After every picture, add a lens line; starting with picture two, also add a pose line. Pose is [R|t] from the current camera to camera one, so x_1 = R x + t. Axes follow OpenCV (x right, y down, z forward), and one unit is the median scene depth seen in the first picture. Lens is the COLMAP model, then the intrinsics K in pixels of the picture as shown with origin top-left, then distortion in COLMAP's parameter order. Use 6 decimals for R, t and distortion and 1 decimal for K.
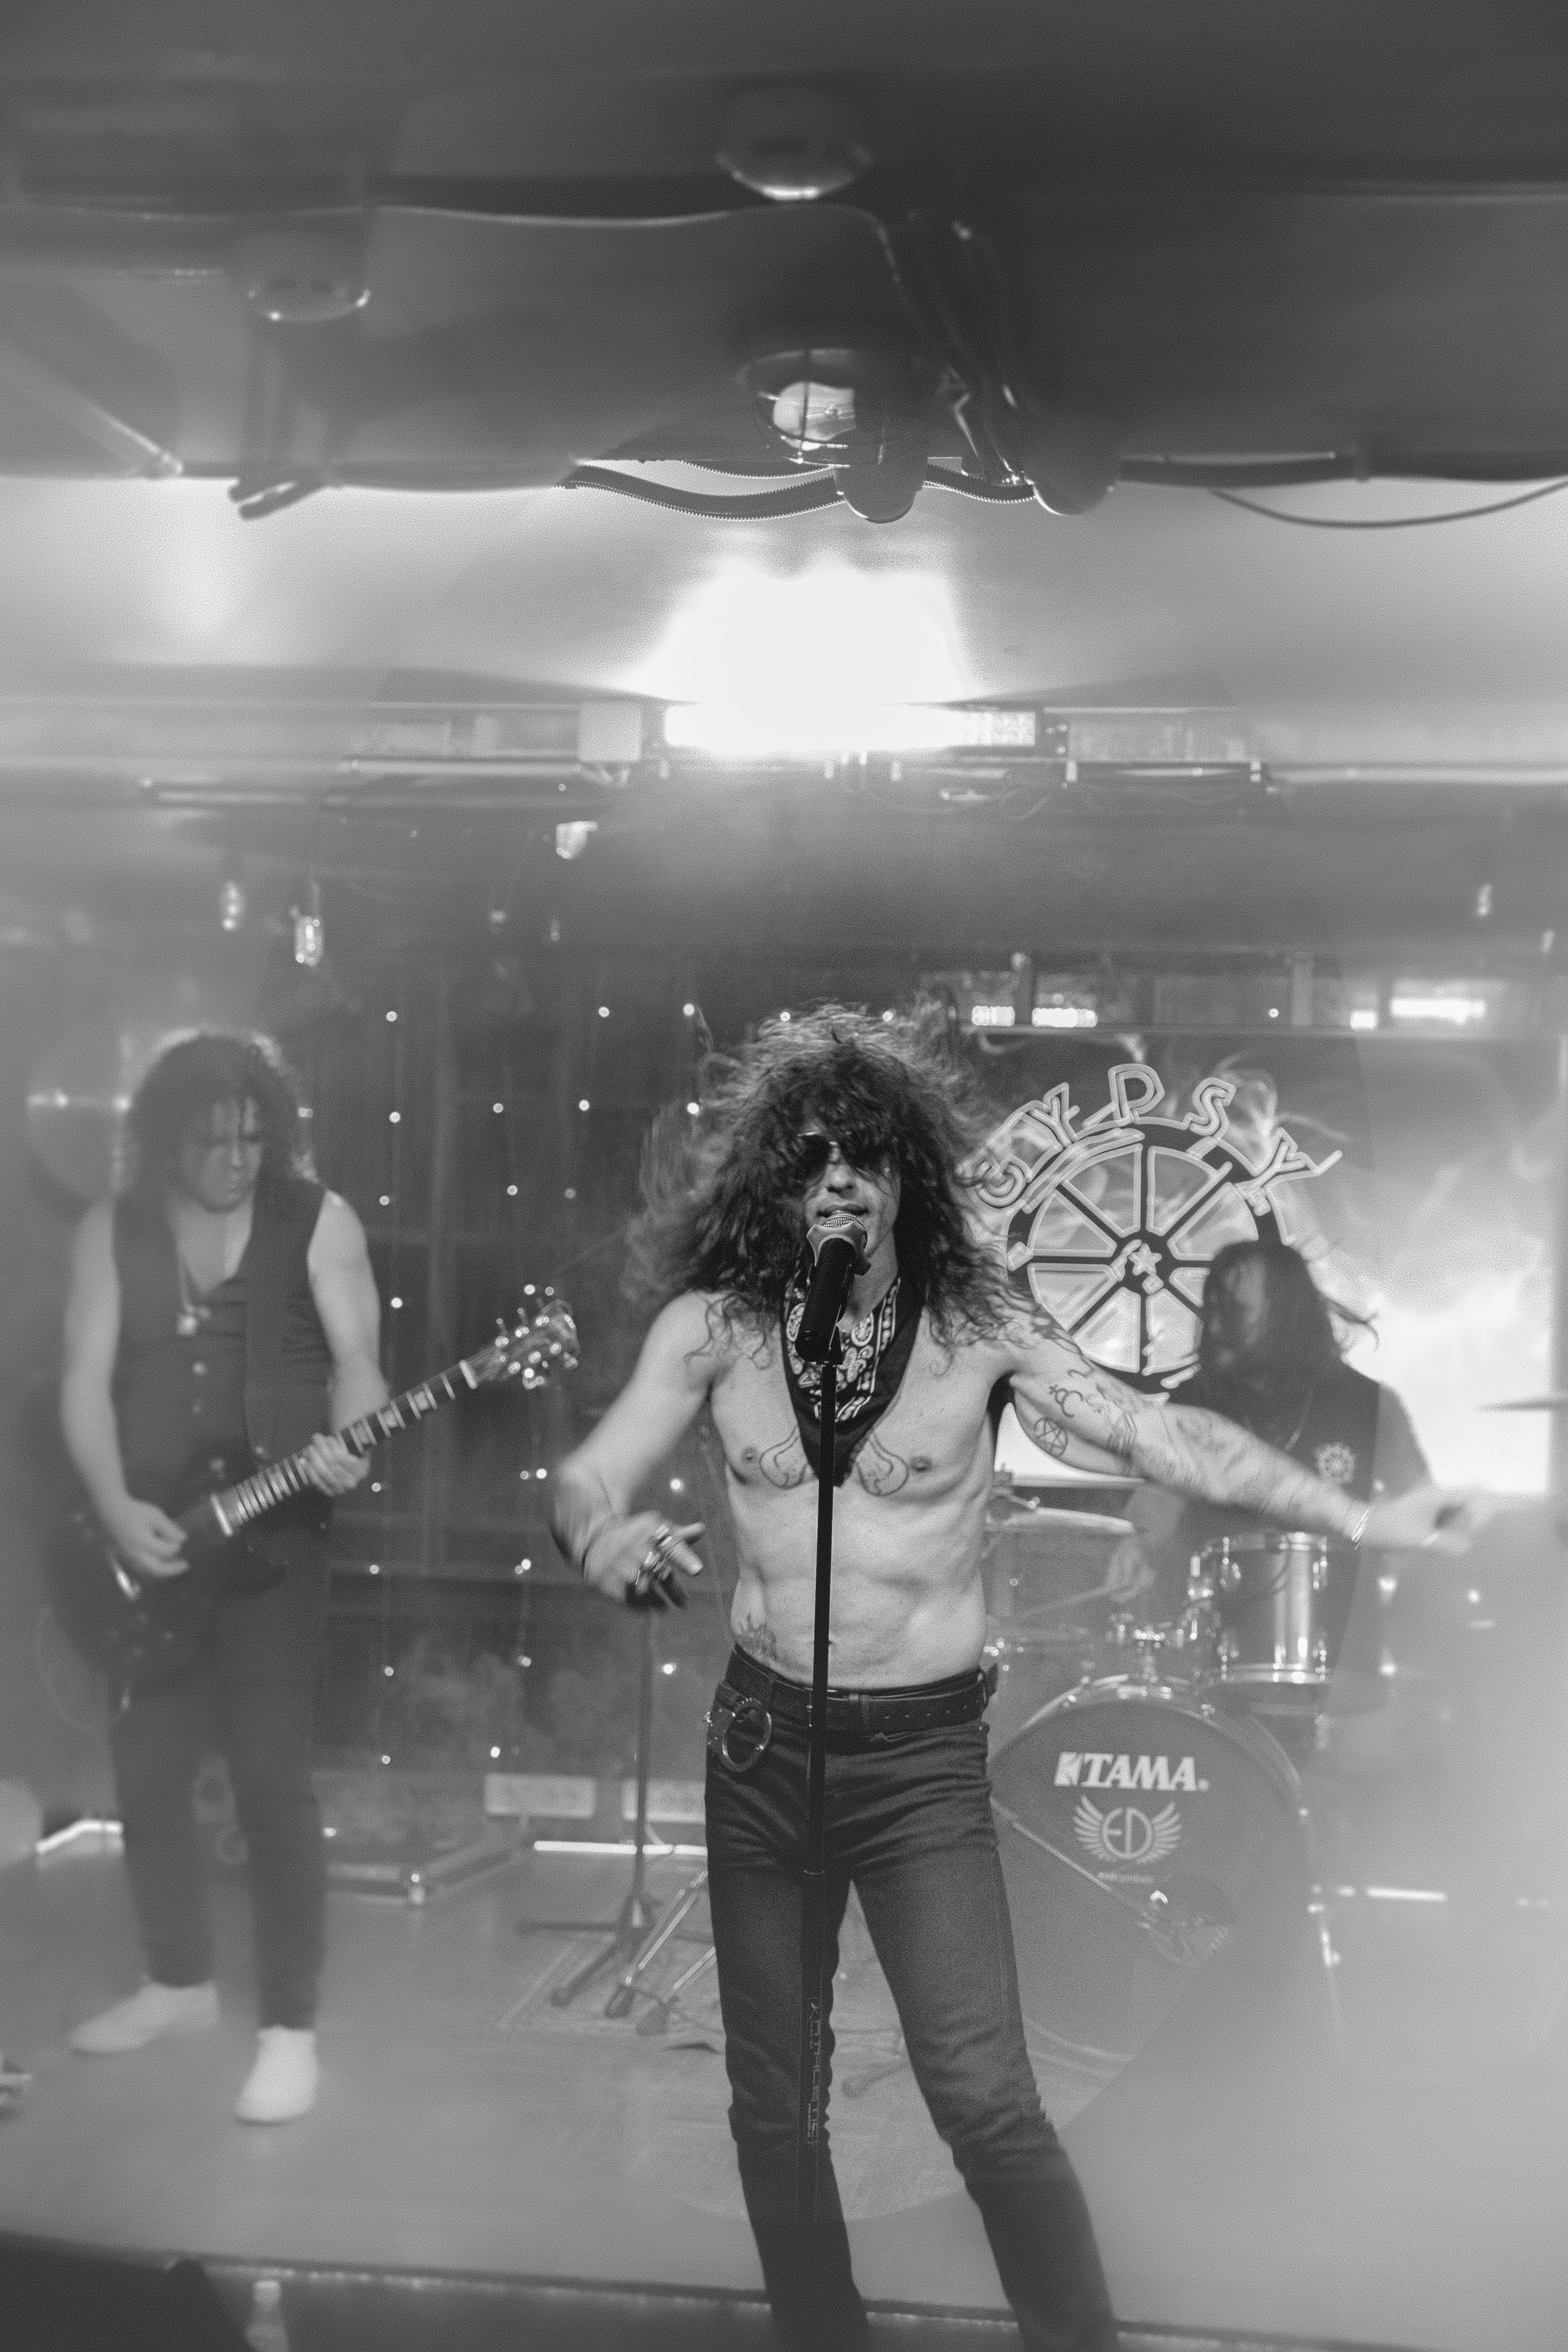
lens RADIAL K [[3752.2, 0, 893.0], [0, 3752.2, 1170.4], [0, 0, 1]] dist [0.193101, 0.037637]
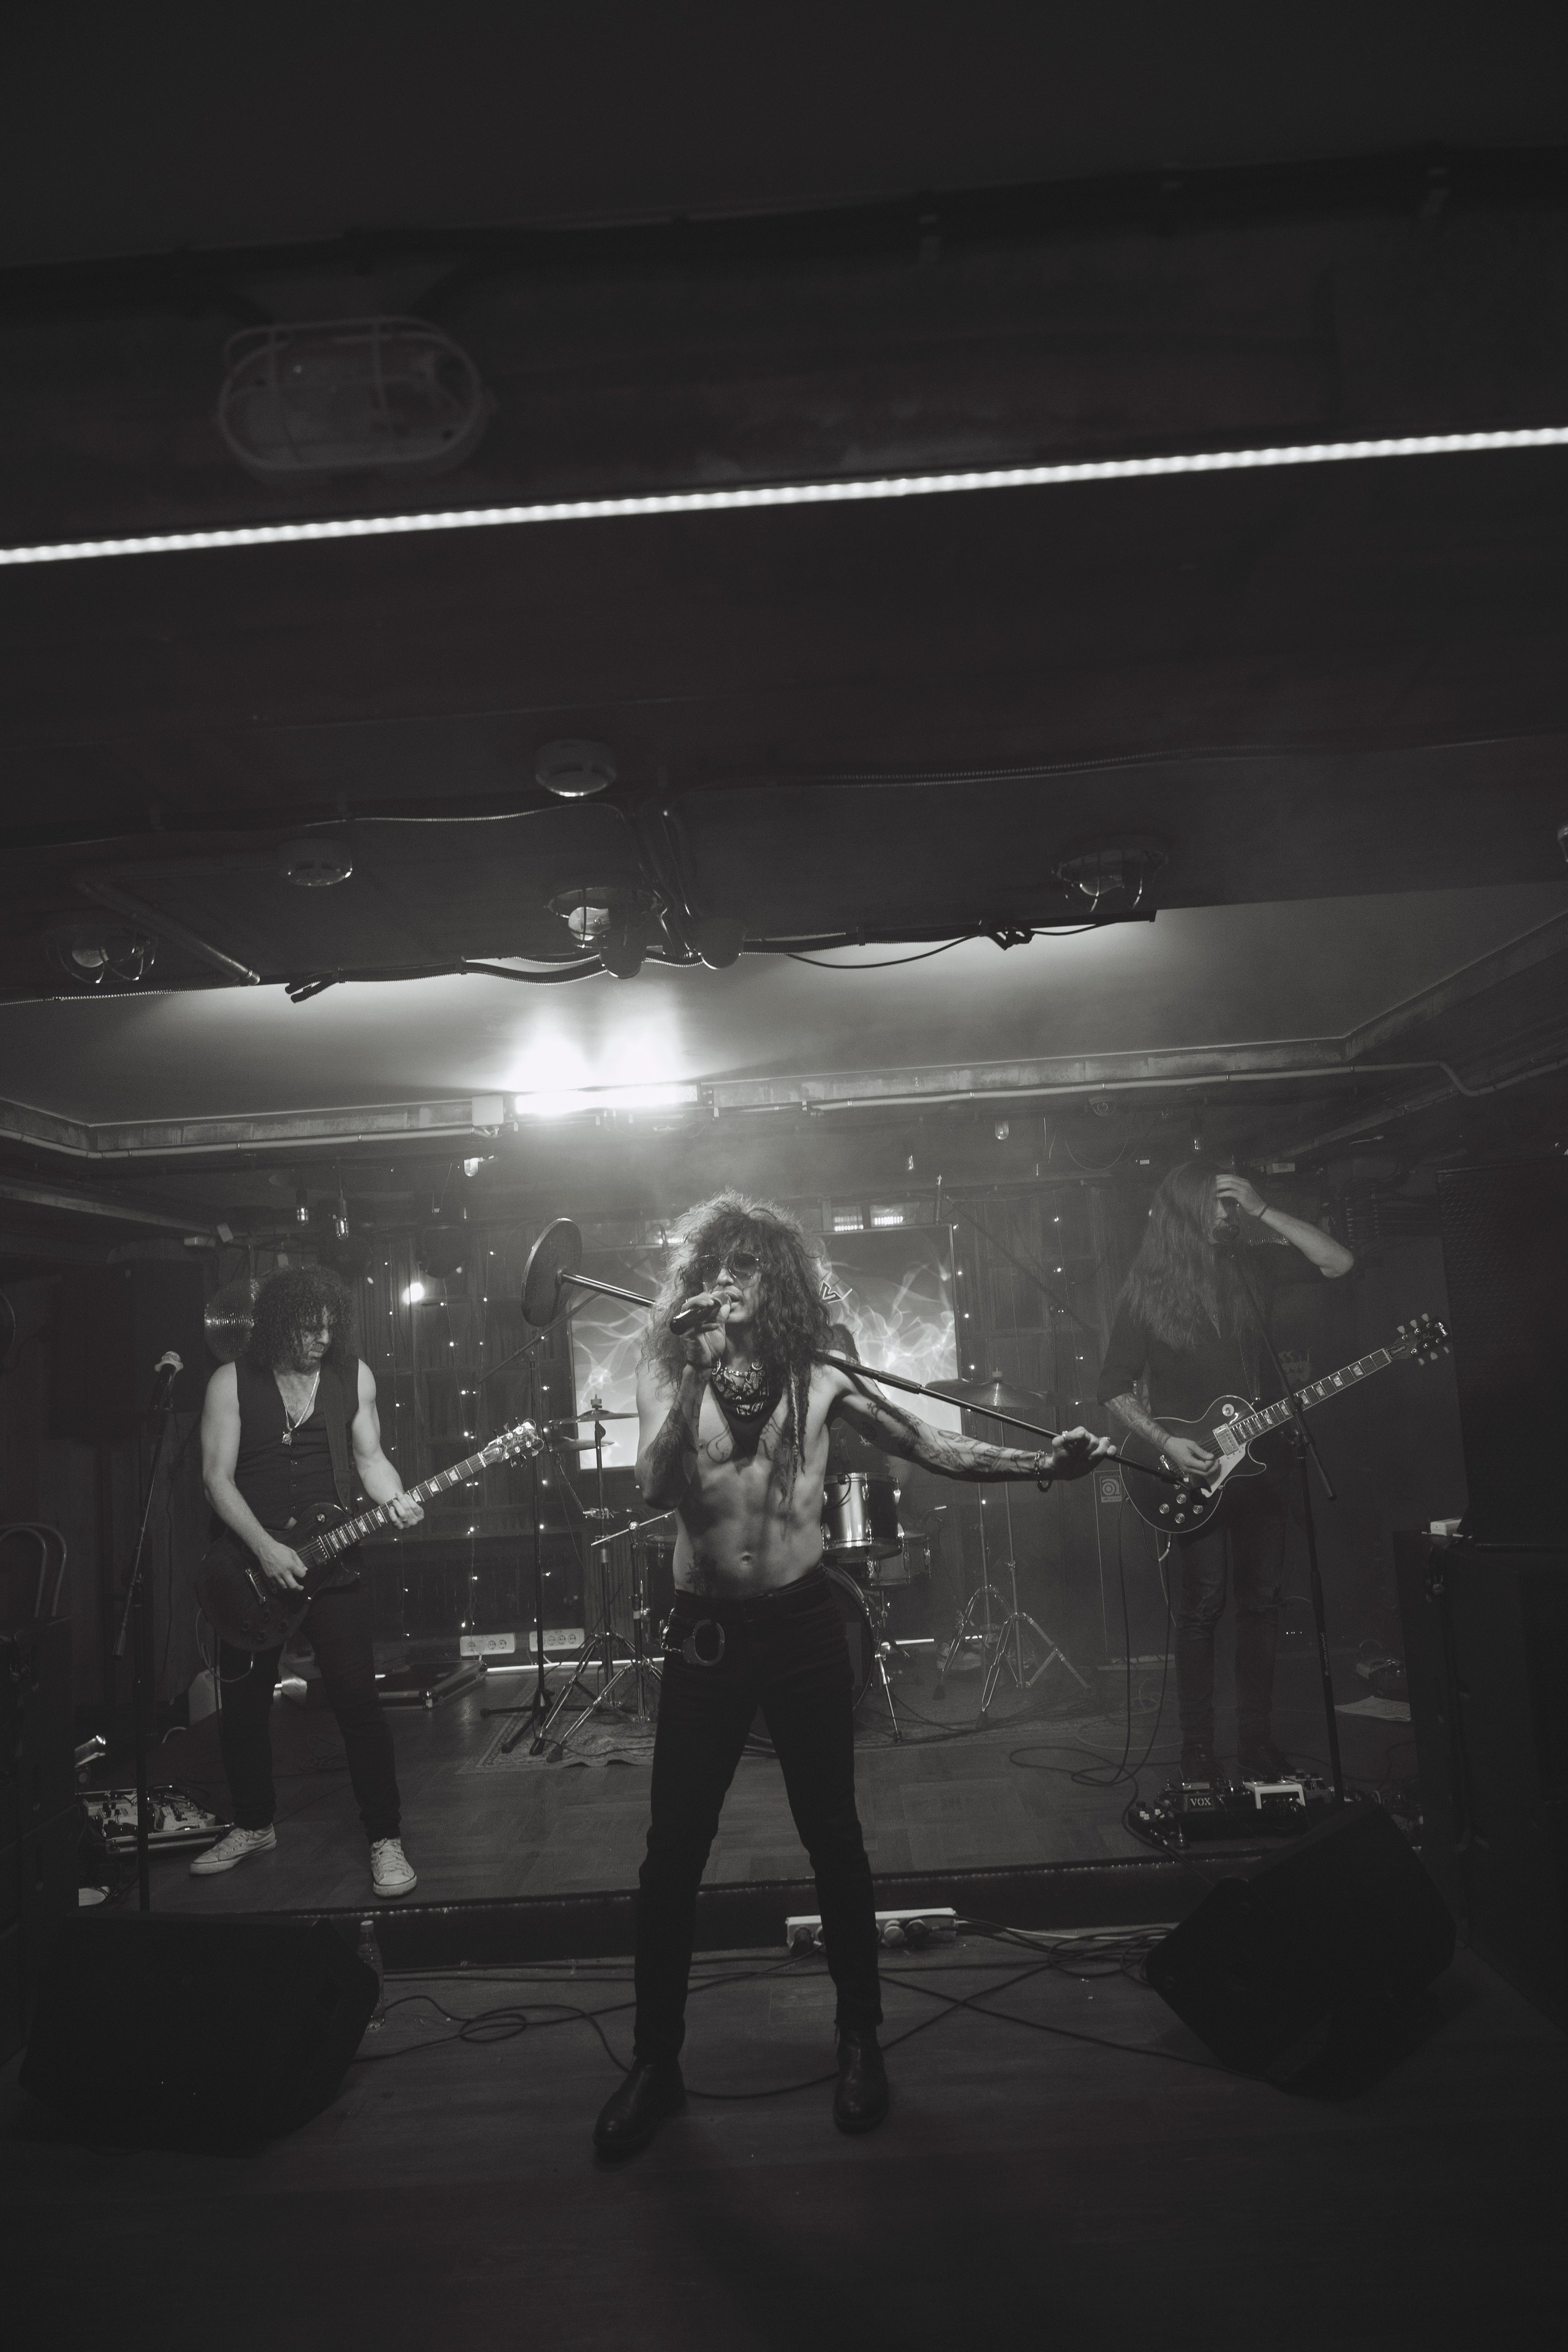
lens RADIAL K [[1642.3, 0, 831.0], [0, 1642.3, 1145.3], [0, 0, 1]] dist [0.004769, -0.001071]
pose [[0.987708, -0.076030, 0.136572, -0.013557], [0.090032, 0.990961, -0.099454, 0.006670], [-0.127776, 0.110528, 0.985625, 0.095565]]
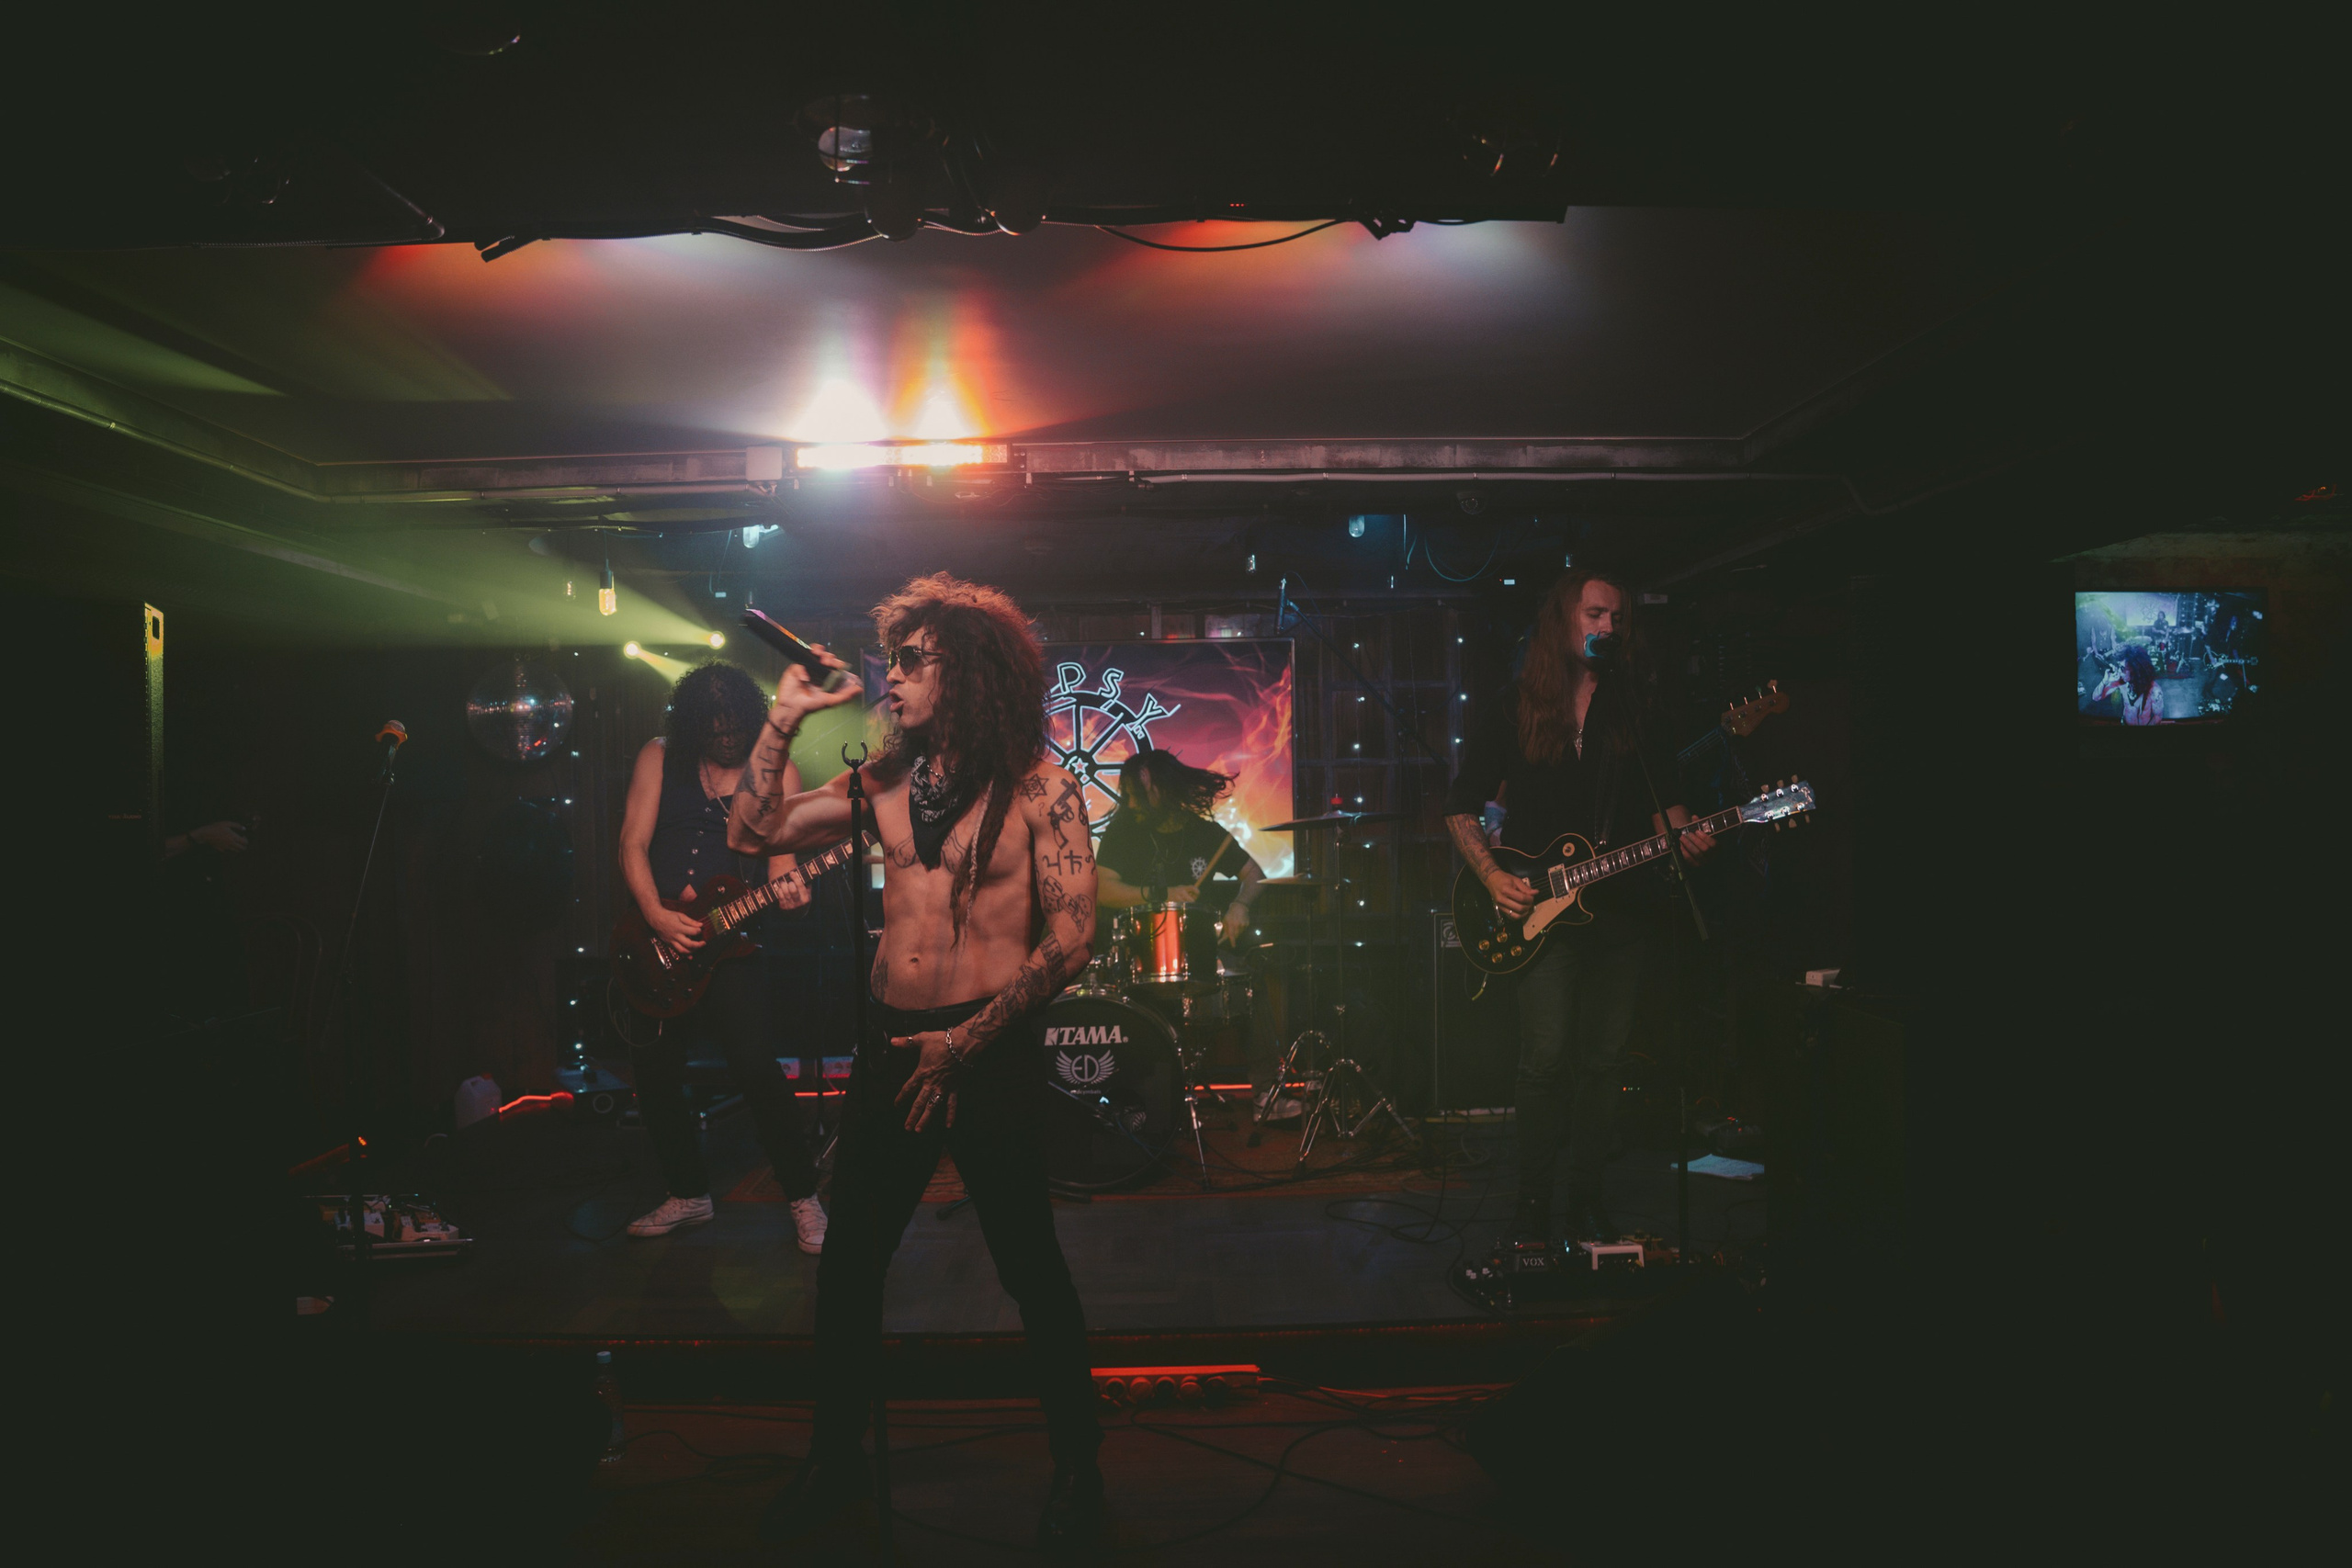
lens RADIAL K [[1597.6, 0, 1239.5], [0, 1597.6, 793.2], [0, 0, 1]] dist [-0.132162, 0.000969]
pose [[0.984518, -0.046800, 0.168922, 0.011238], [0.045446, 0.998896, 0.011873, 0.035509], [-0.169292, -0.004012, 0.985558, 0.223274]]
